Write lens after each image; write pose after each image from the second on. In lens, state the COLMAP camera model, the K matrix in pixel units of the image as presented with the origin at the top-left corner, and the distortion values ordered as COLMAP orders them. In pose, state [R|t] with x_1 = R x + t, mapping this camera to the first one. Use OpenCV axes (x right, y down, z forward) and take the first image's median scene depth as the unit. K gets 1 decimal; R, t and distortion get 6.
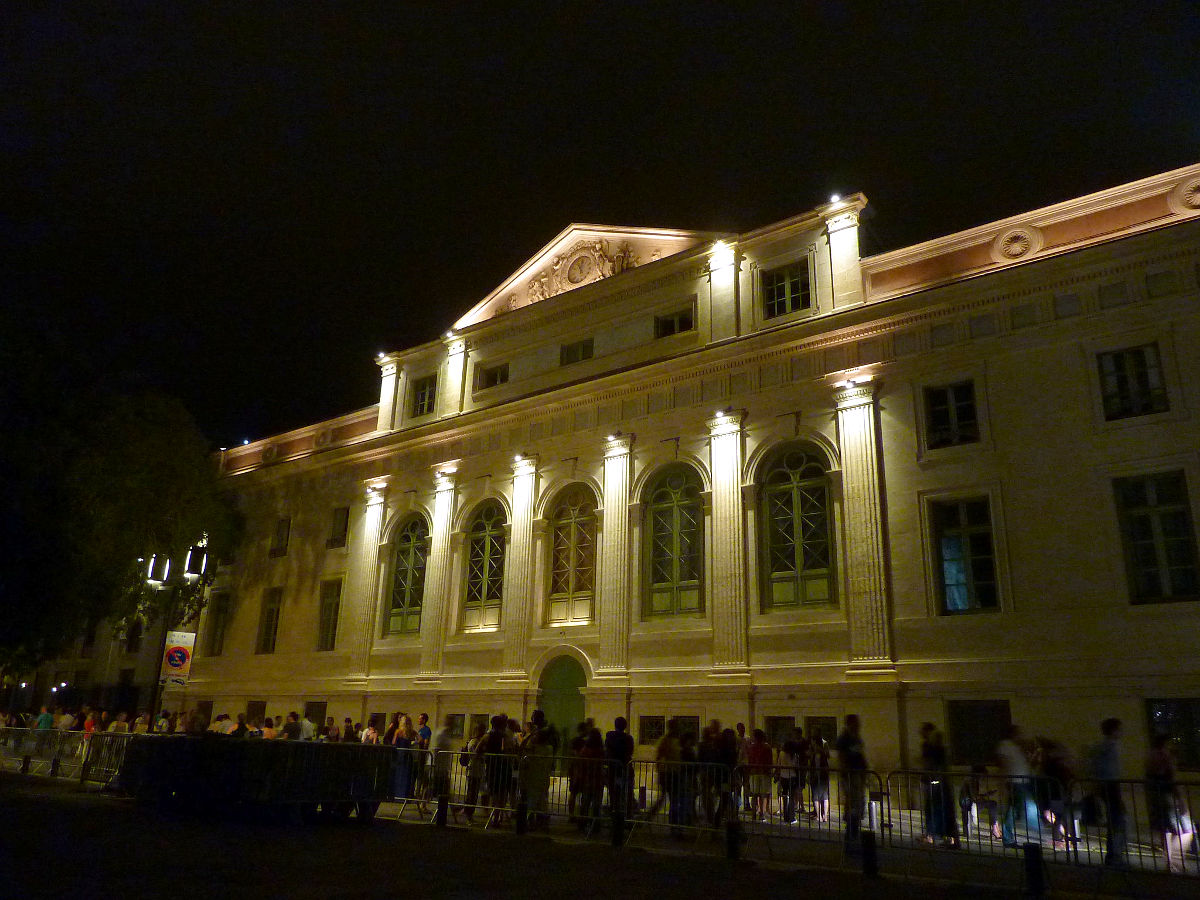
lens RADIAL K [[891.0, 0, 600.0], [0, 891.0, 450.0], [0, 0, 1]] dist [-0.022279, -0.015192]
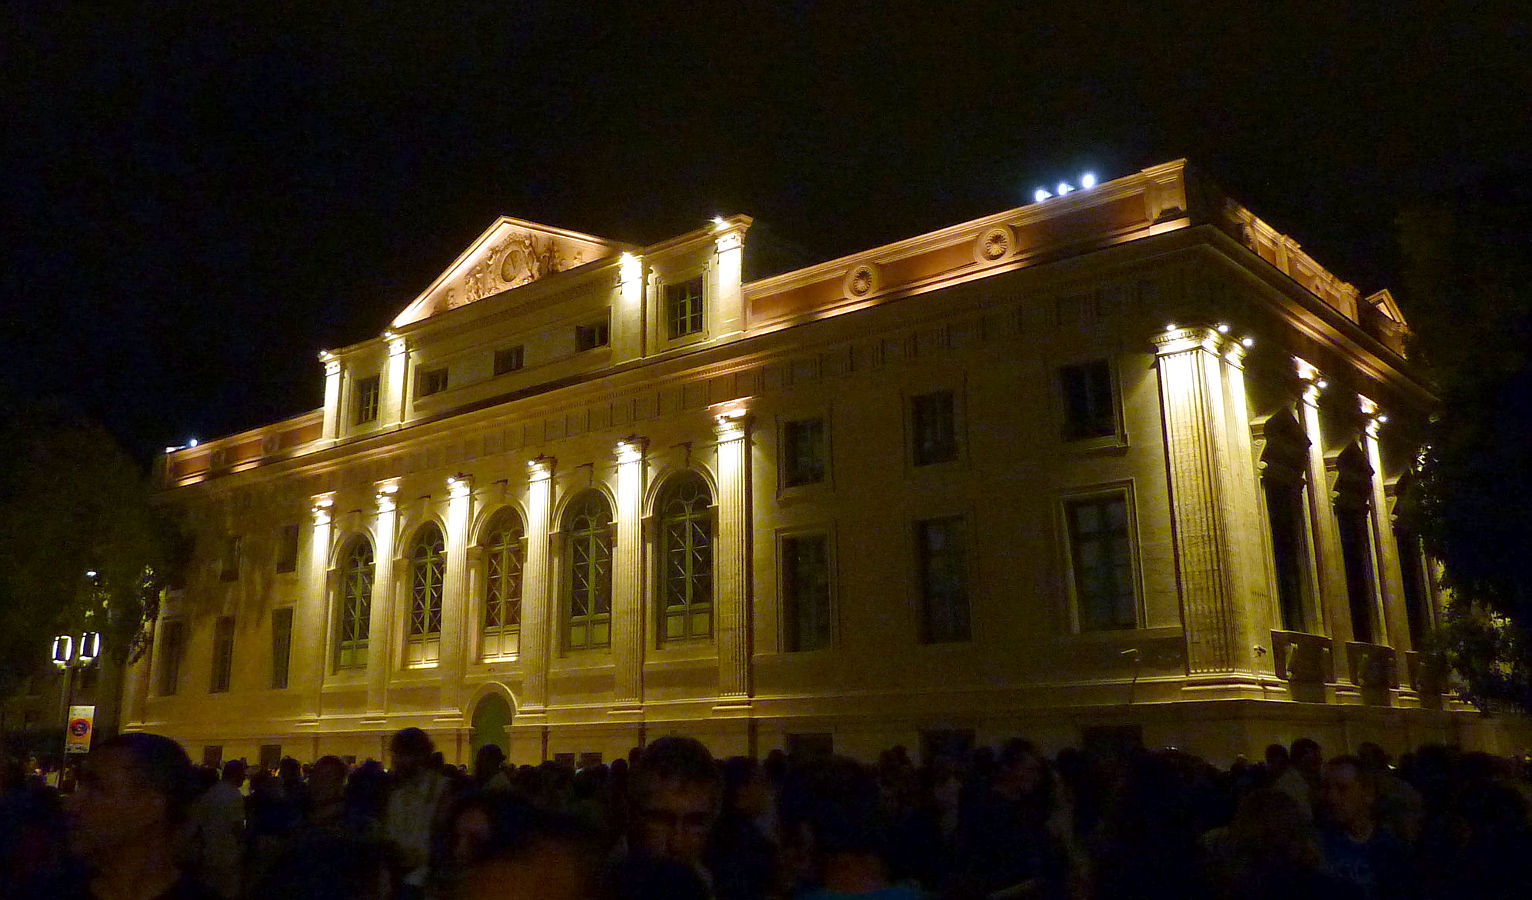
lens RADIAL K [[1404.9, 0, 765.2], [0, 1404.9, 311.1], [0, 0, 1]] dist [-0.049989, -0.009827]
pose [[0.997130, -0.059346, -0.047004, 0.321503], [0.059556, 0.998220, 0.003080, -0.155274], [0.046737, -0.005871, 0.998890, -0.455340]]
